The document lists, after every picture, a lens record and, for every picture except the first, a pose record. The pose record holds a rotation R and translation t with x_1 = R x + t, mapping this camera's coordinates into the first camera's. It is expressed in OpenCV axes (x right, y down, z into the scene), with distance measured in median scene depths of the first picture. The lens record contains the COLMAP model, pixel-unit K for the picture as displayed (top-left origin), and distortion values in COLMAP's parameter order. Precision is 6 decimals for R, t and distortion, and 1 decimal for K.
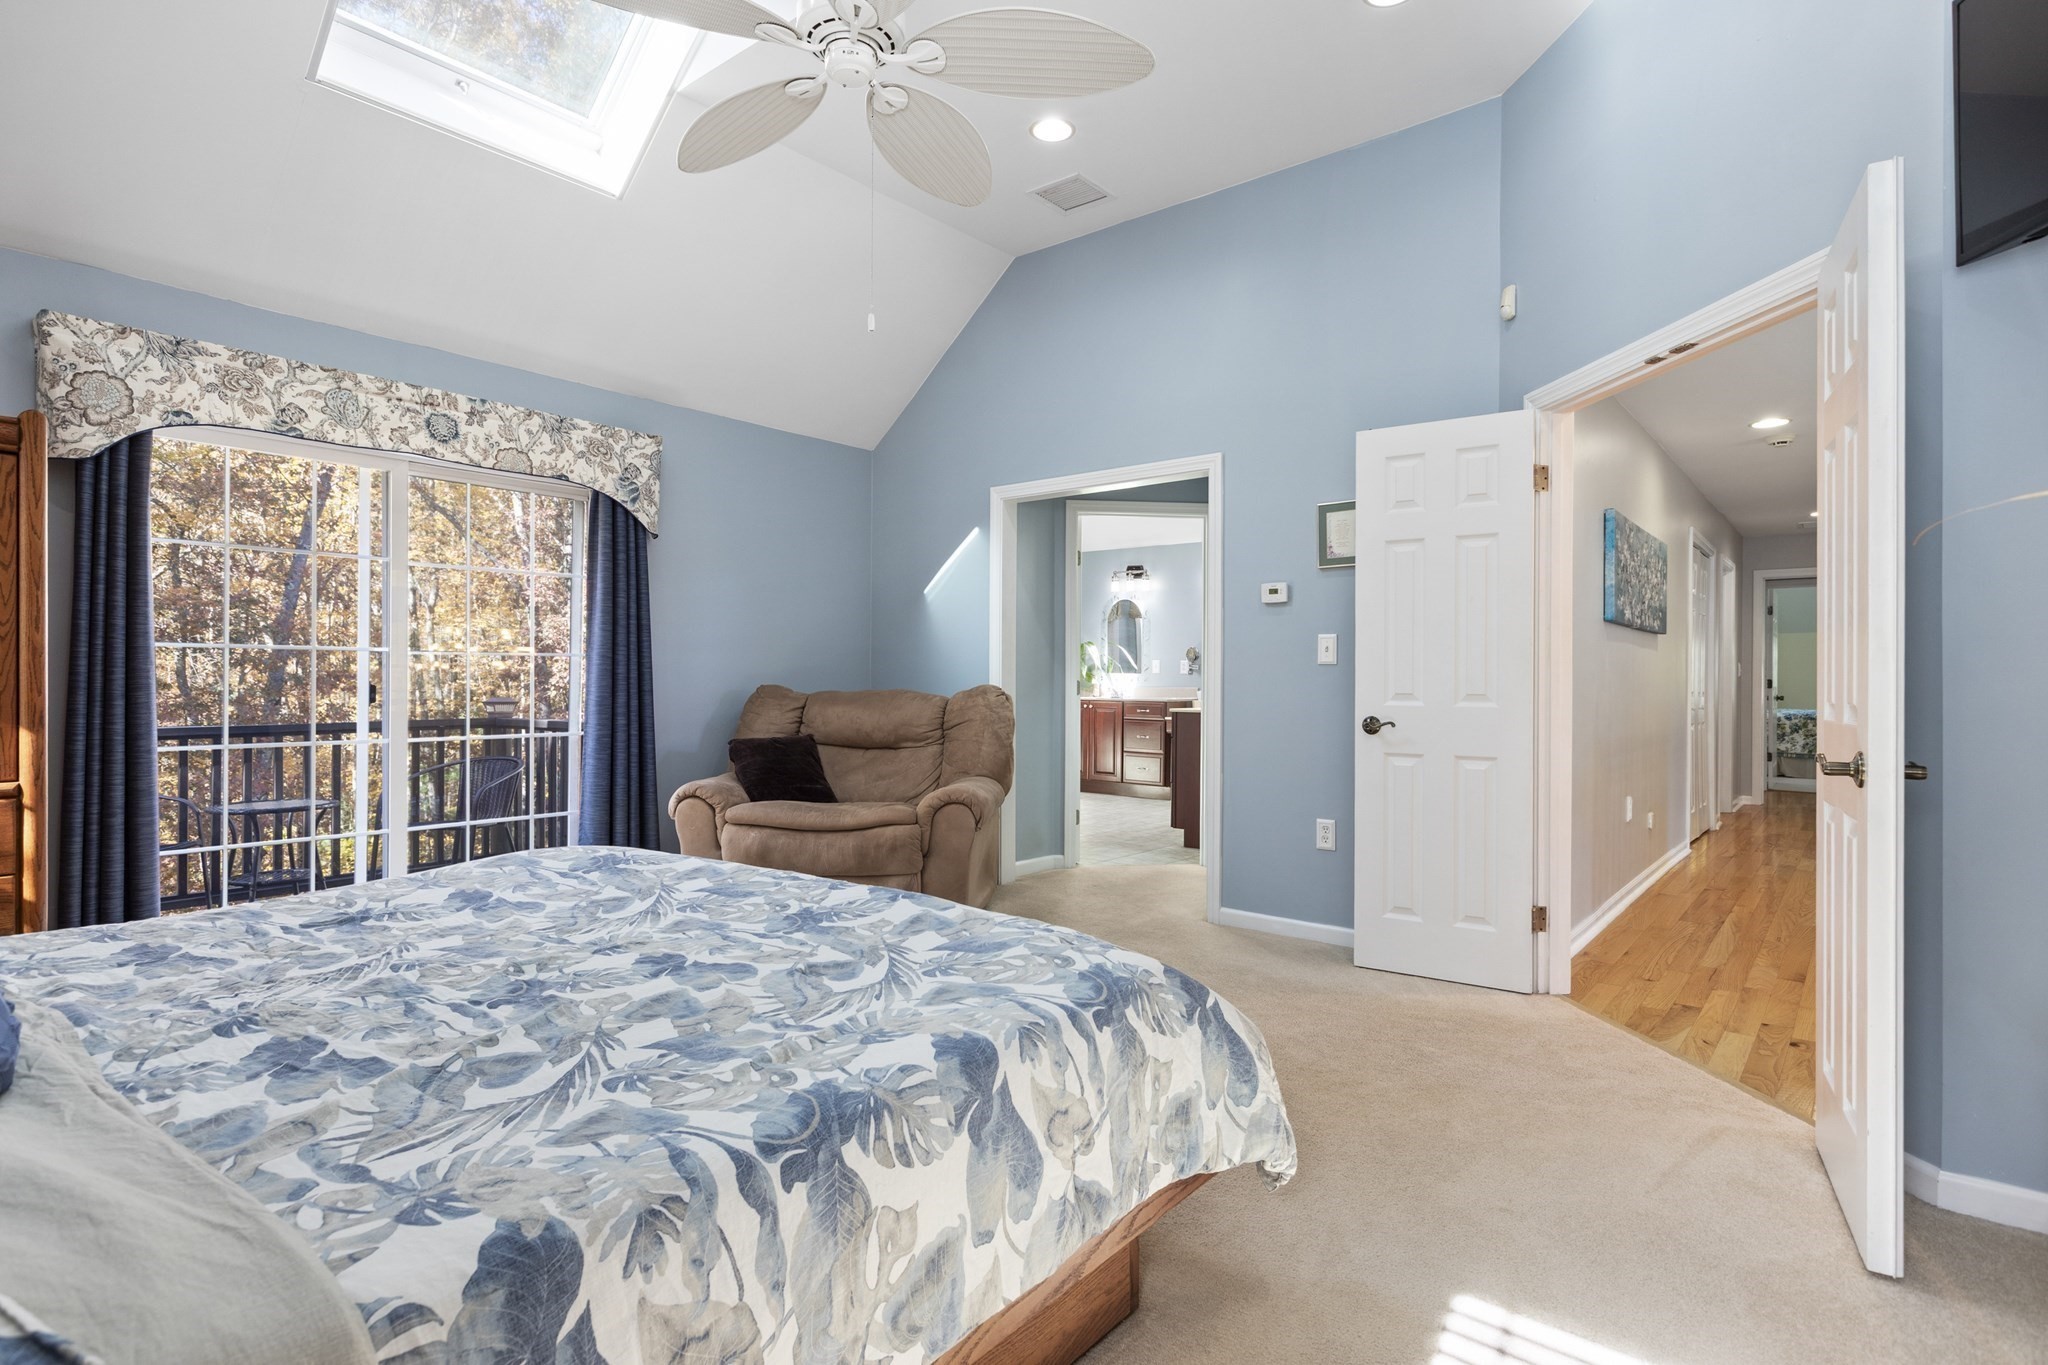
lens RADIAL K [[1006.2, 0, 1029.3], [0, 1006.2, 681.5], [0, 0, 1]] dist [-0.003977, -0.000637]
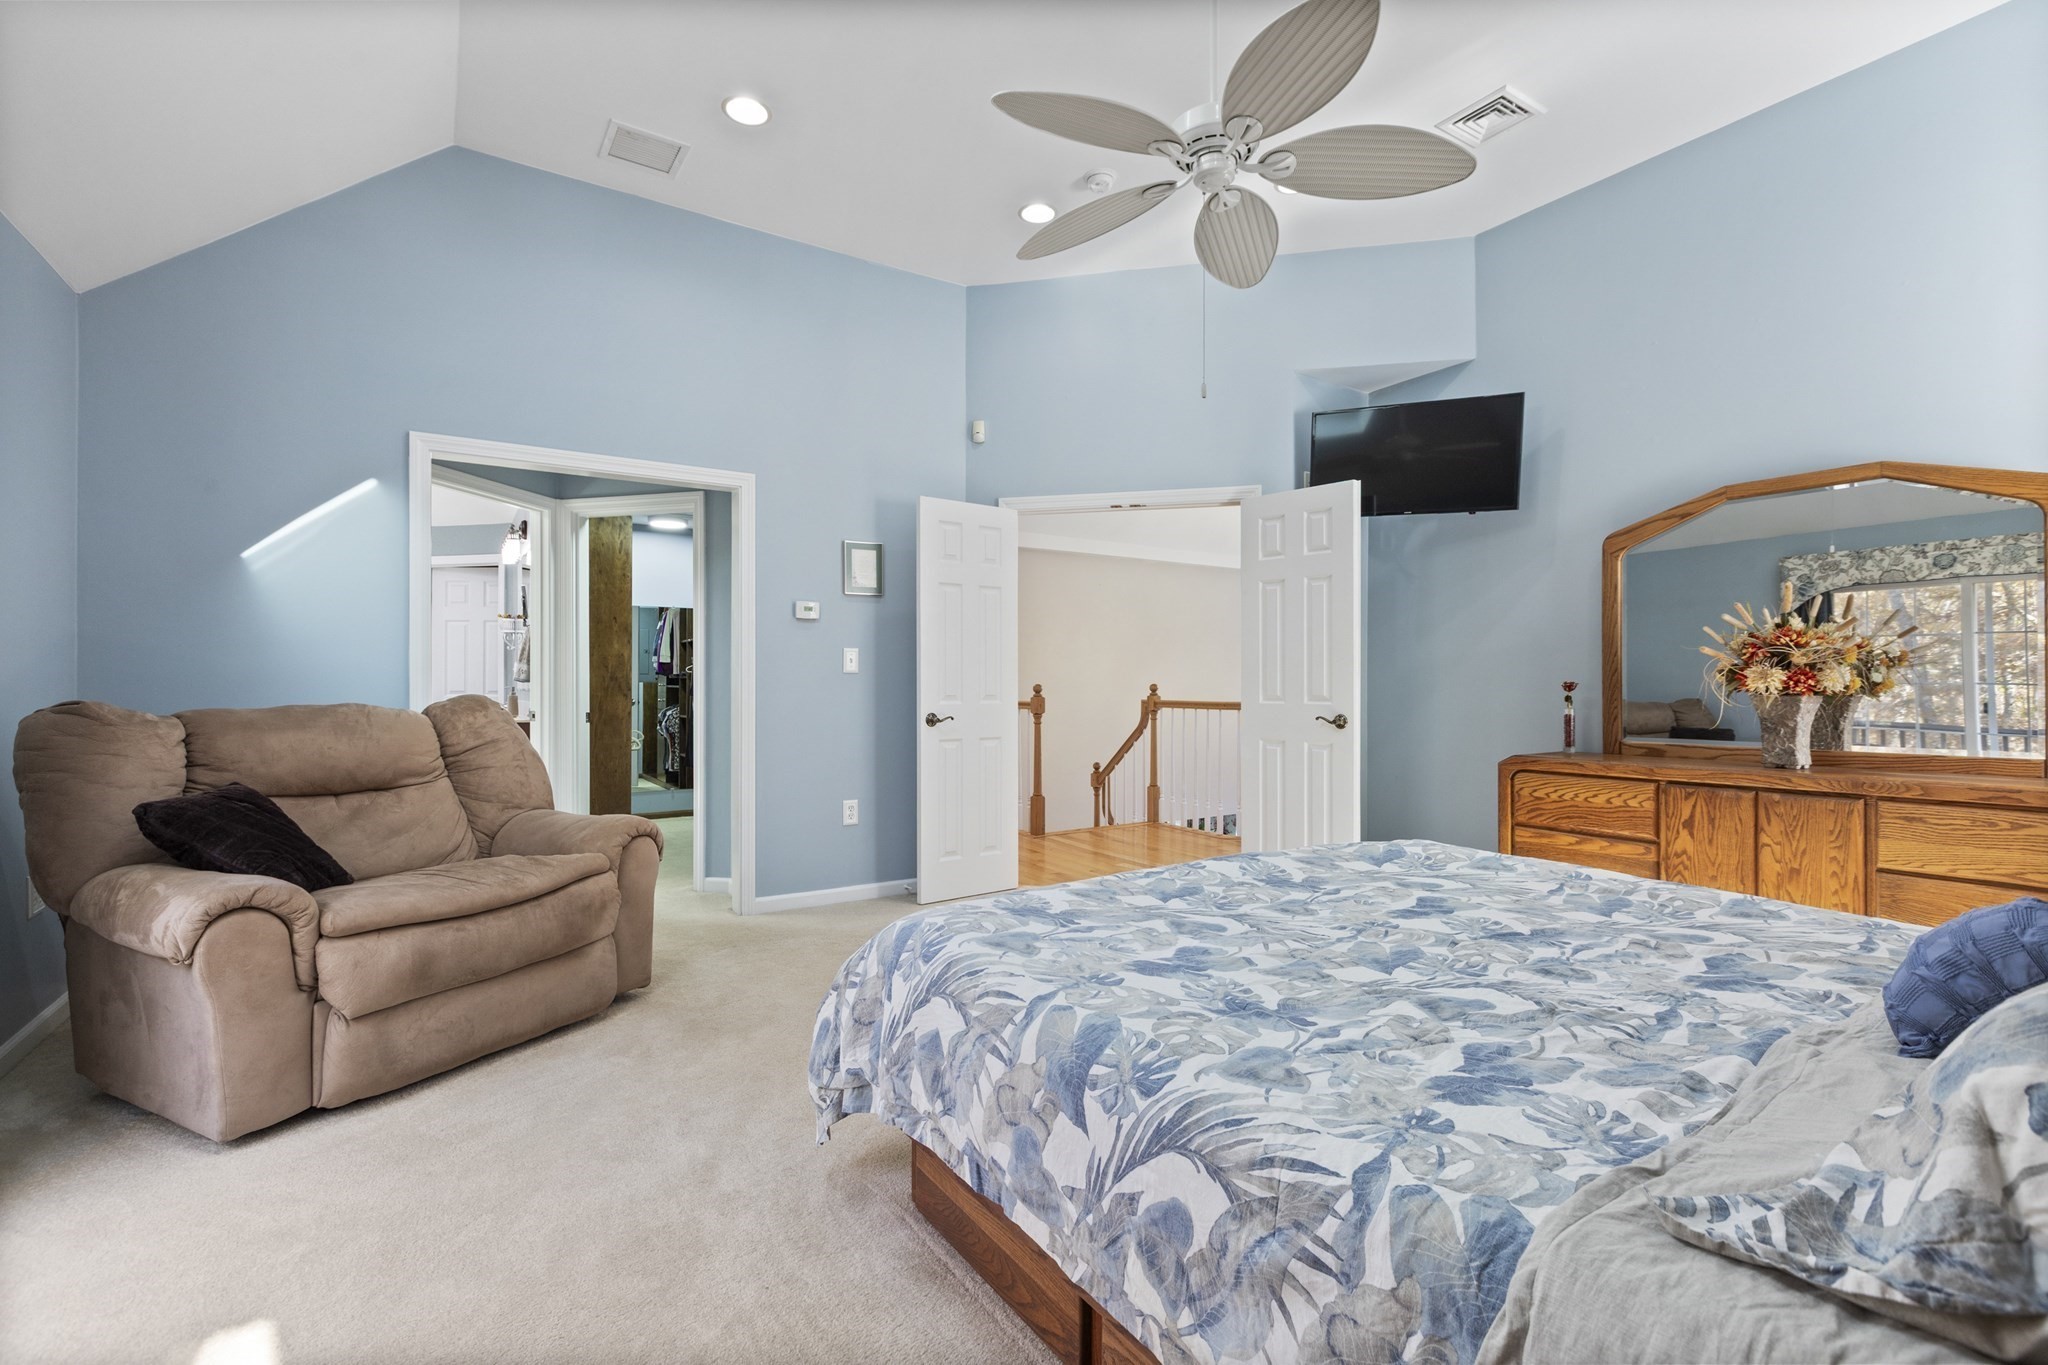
lens RADIAL K [[916.8, 0, 1031.4], [0, 916.8, 677.8], [0, 0, 1]] dist [0.002391, -0.000659]
pose [[0.296796, 0.000567, 0.954941, -0.700294], [0.004149, 0.999990, -0.001883, -0.008467], [-0.954932, 0.004521, 0.296791, 0.458968]]
